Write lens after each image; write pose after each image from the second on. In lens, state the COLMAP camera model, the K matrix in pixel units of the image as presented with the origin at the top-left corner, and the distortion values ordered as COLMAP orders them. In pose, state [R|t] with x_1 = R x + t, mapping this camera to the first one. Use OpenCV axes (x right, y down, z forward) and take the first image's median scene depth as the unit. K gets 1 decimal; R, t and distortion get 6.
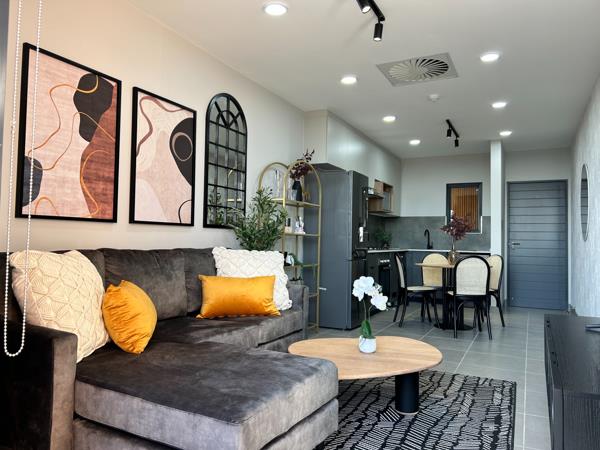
lens RADIAL K [[452.3, 0, 302.9], [0, 452.3, 223.7], [0, 0, 1]] dist [0.065008, -0.074317]
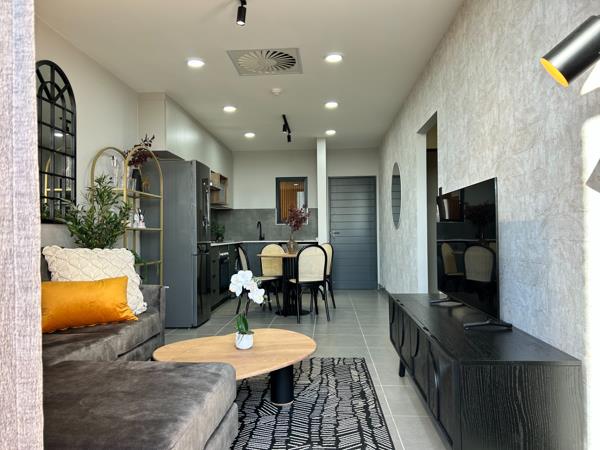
lens RADIAL K [[452.3, 0, 299.1], [0, 452.3, 225.2], [0, 0, 1]] dist [0.065008, -0.074317]
pose [[0.921146, -0.020371, 0.388683, -0.098083], [0.012998, 0.999682, 0.021588, 0.001468], [-0.388999, -0.014834, 0.921119, 0.057226]]
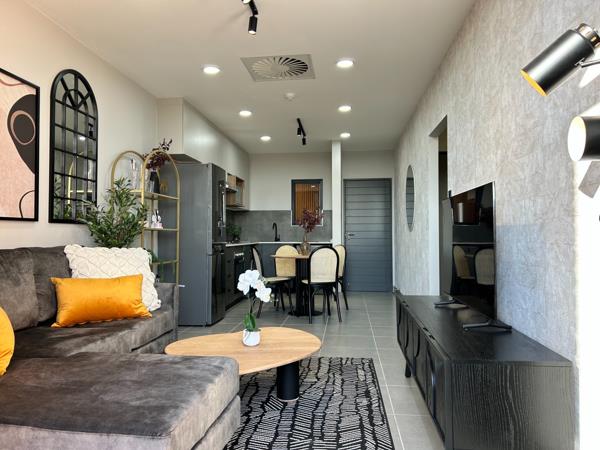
lens RADIAL K [[452.3, 0, 295.6], [0, 452.3, 222.3], [0, 0, 1]] dist [0.065008, -0.074317]
pose [[0.939820, -0.009862, 0.341527, -0.085948], [0.006416, 0.999916, 0.011218, 0.000900], [-0.341609, -0.008352, 0.939805, 0.023483]]
